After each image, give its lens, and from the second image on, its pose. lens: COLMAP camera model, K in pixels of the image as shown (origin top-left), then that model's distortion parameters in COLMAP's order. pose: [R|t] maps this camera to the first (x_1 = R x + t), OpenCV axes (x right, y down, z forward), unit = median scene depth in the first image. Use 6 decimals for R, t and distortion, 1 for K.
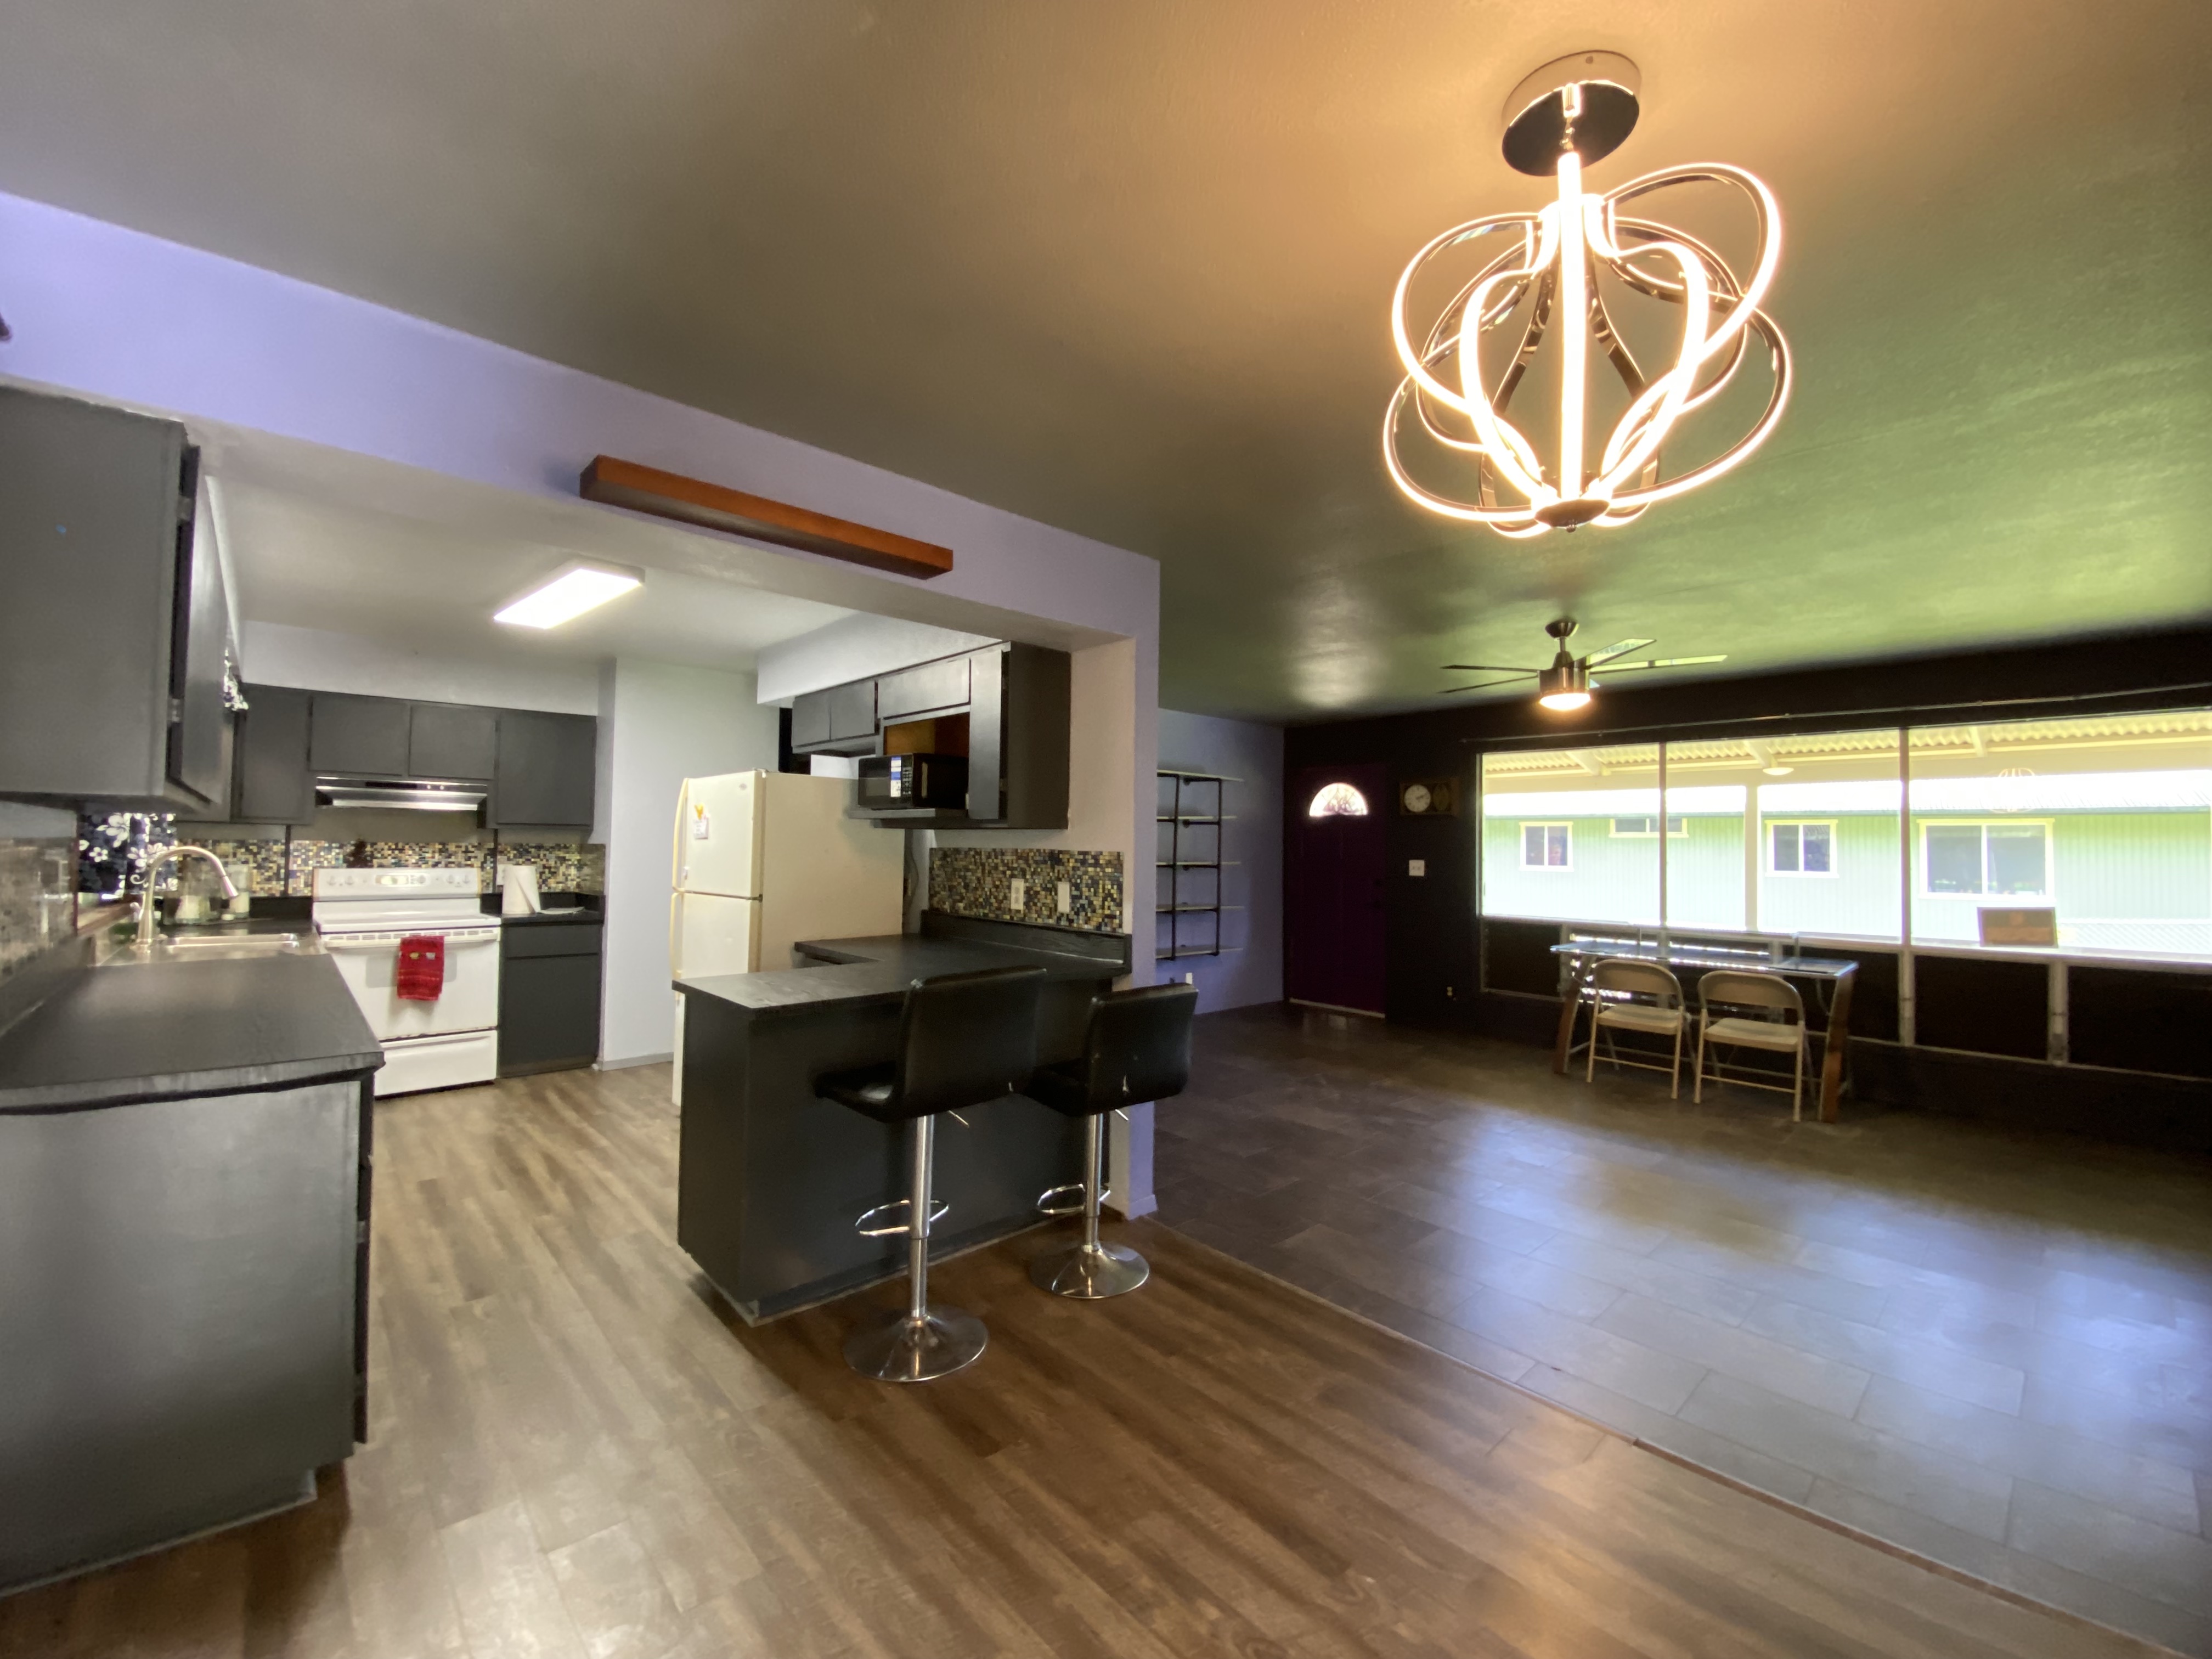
lens RADIAL K [[874.3, 0, 1106.0], [0, 874.3, 829.5], [0, 0, 1]] dist [-0.051353, -0.000361]
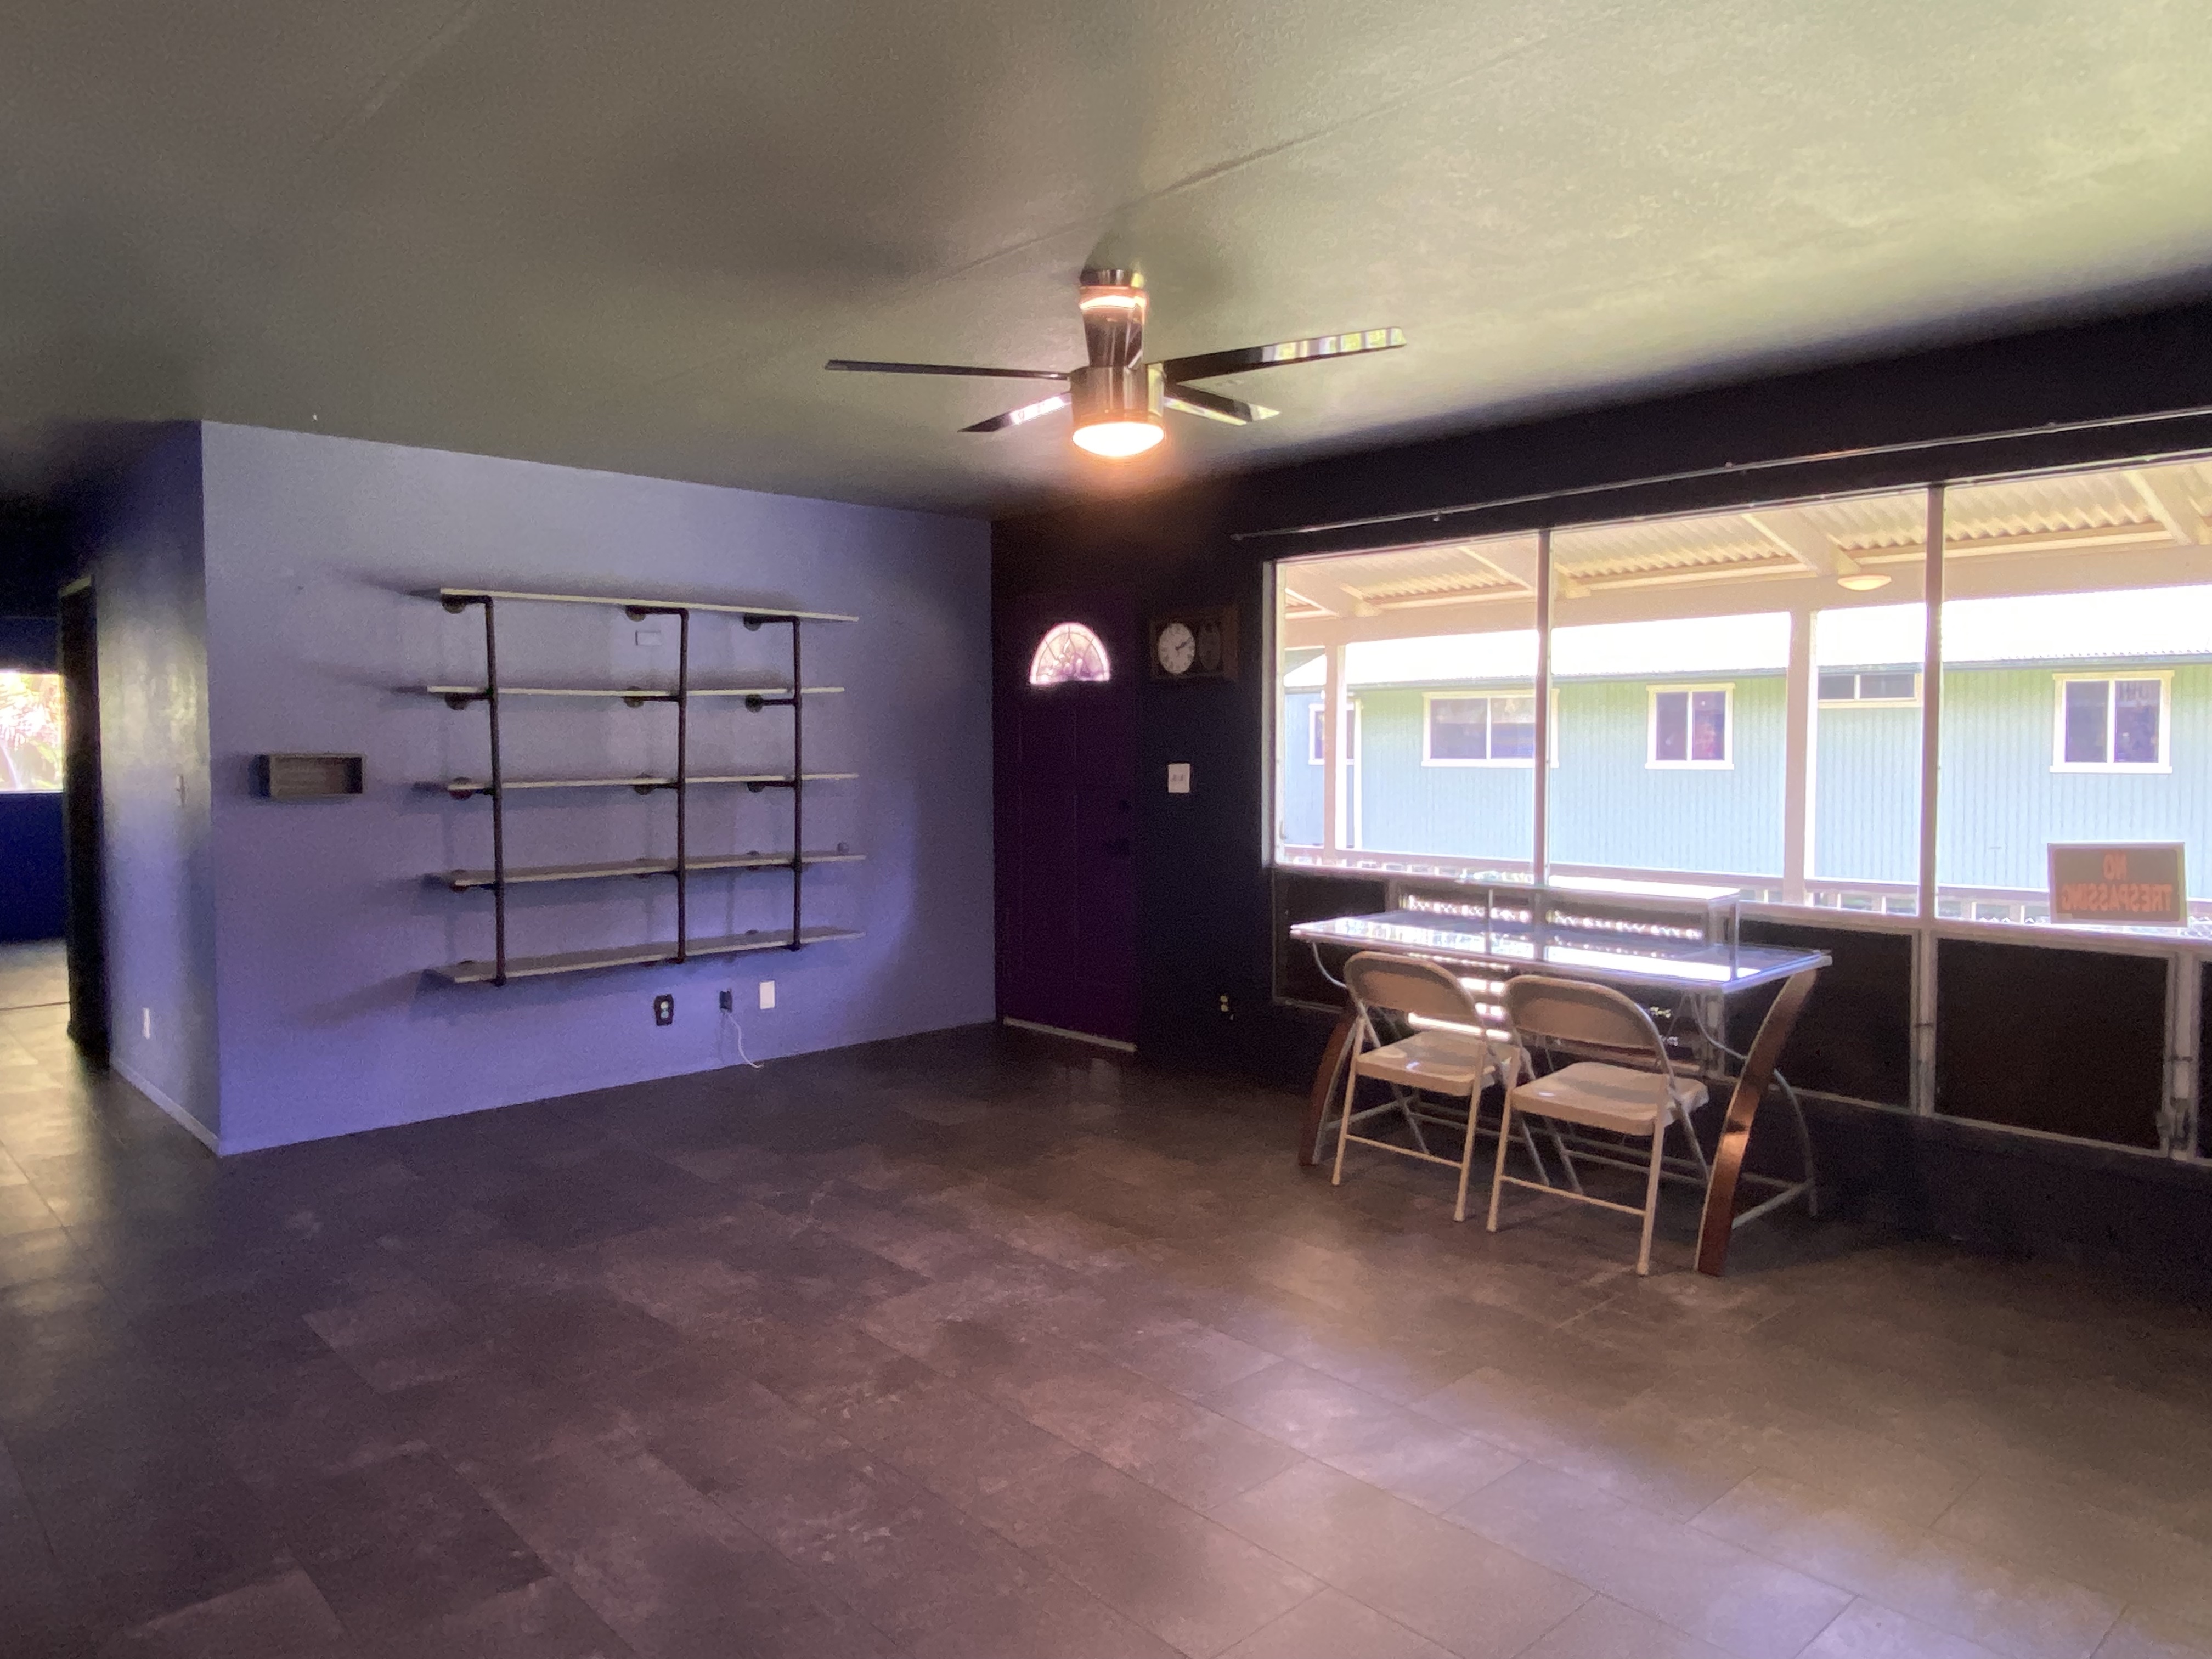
lens RADIAL K [[1463.2, 0, 1106.0], [0, 1463.2, 829.5], [0, 0, 1]] dist [0.002397, -0.037893]
pose [[0.998594, -0.025787, 0.046317, 0.403910], [0.021989, 0.996495, 0.080708, 0.002580], [-0.048236, -0.079576, 0.995661, 0.137525]]
